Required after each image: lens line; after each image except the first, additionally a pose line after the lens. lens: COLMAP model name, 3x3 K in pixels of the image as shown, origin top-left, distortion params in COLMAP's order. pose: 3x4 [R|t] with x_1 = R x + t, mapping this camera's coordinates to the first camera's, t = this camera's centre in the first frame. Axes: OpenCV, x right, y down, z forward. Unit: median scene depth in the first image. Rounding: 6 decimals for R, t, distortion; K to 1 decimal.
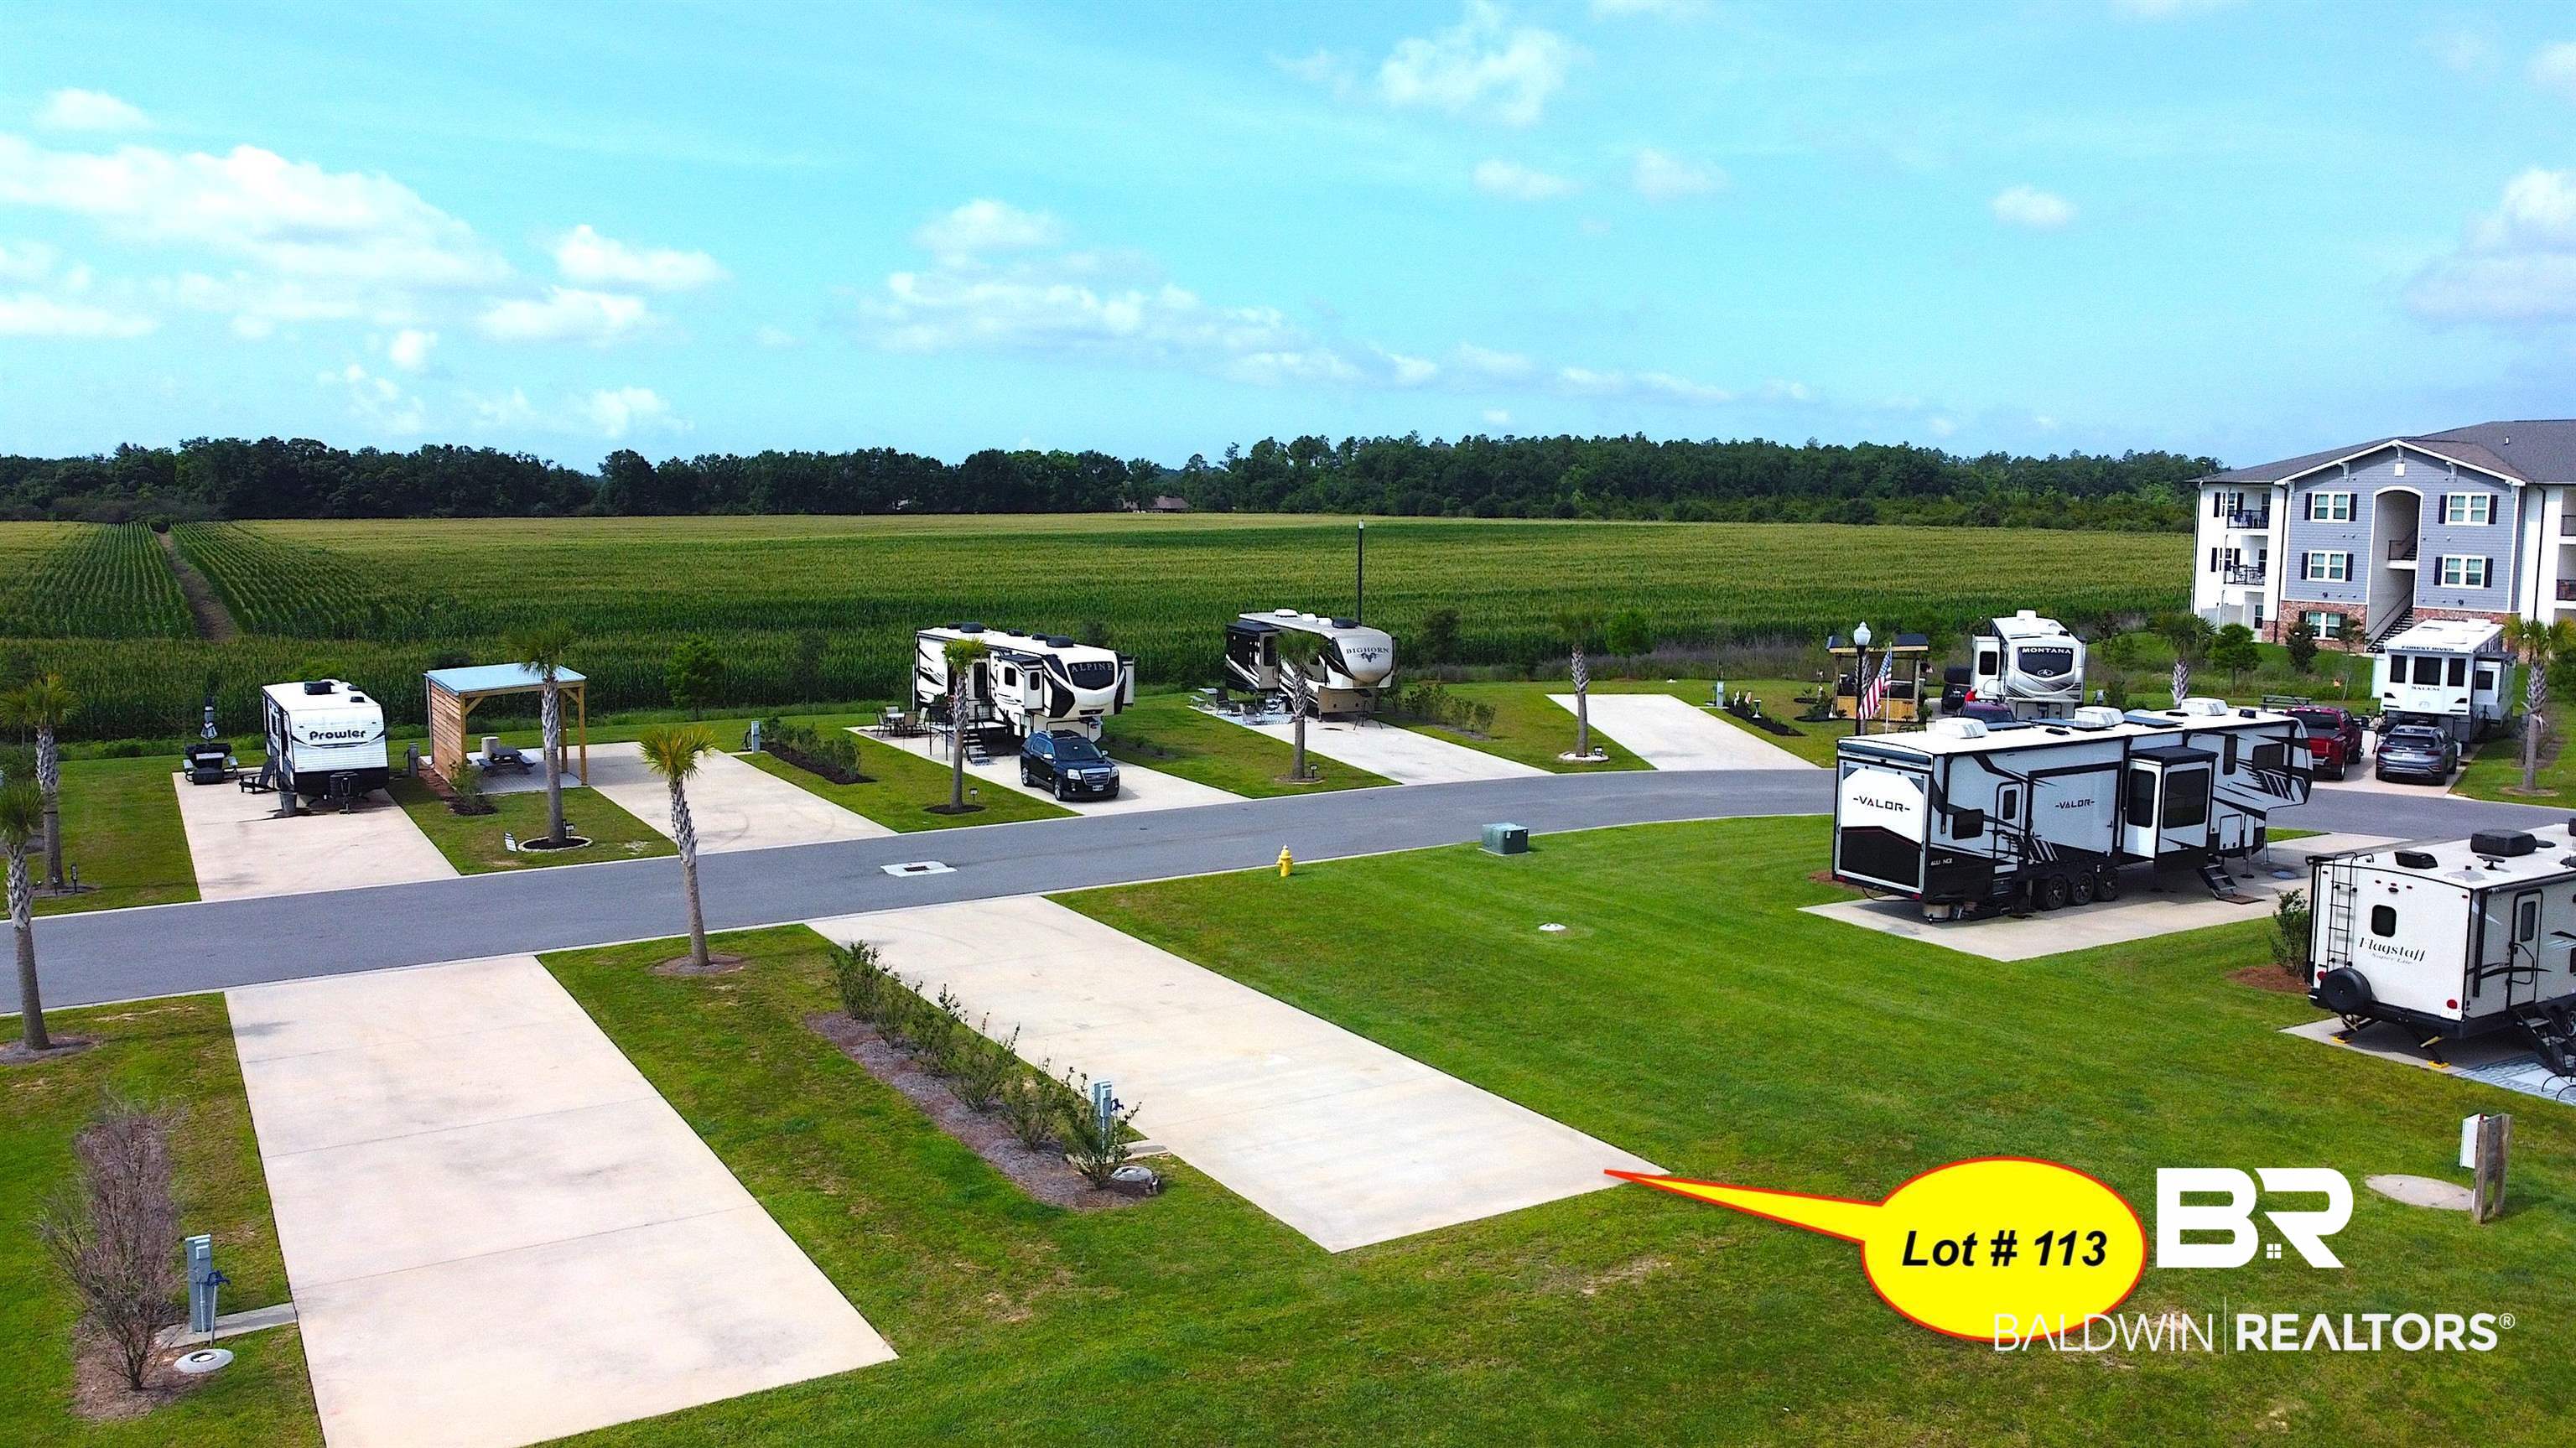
lens RADIAL K [[1955.5, 0, 1288.0], [0, 1955.5, 724.0], [0, 0, 1]] dist [0.003911, 0.003062]
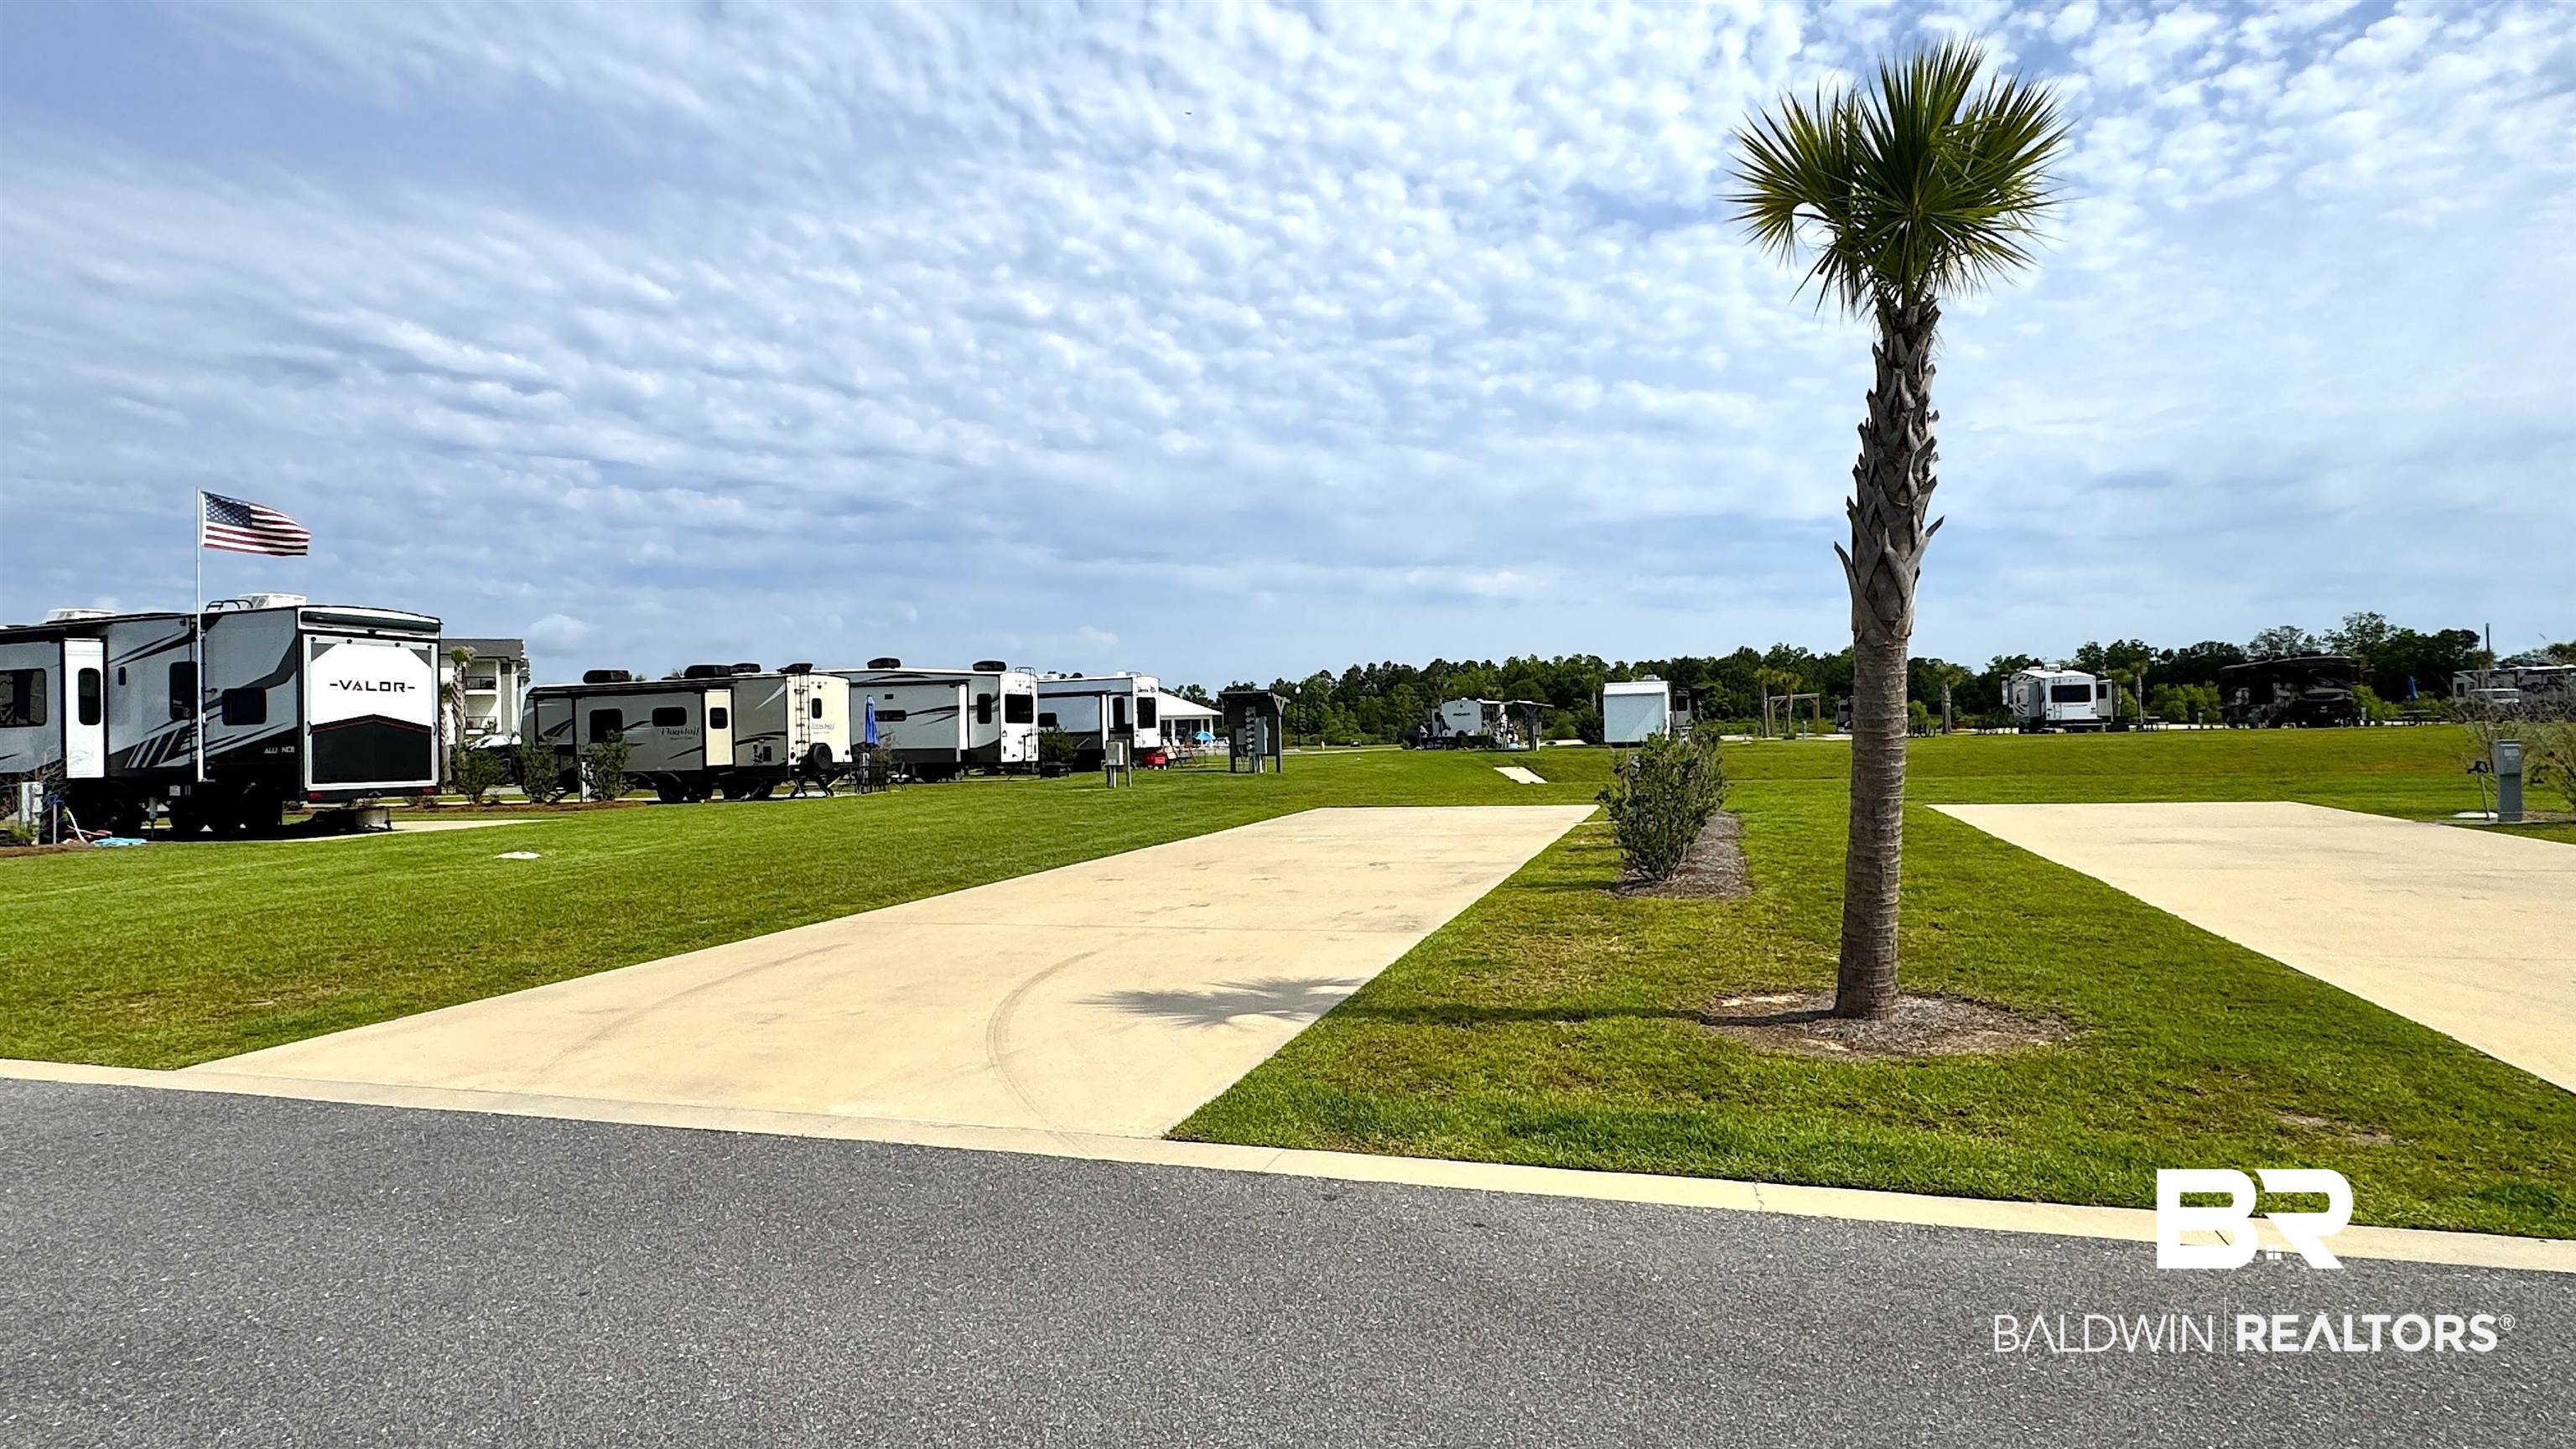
lens RADIAL K [[1389.9, 0, 1294.2], [0, 1389.9, 724.9], [0, 0, 1]] dist [0.001174, 0.001542]
pose [[-0.674917, 0.018169, 0.737670, -0.365834], [0.110882, 0.990843, 0.077045, 0.054345], [-0.729515, 0.133793, -0.670751, 1.107186]]
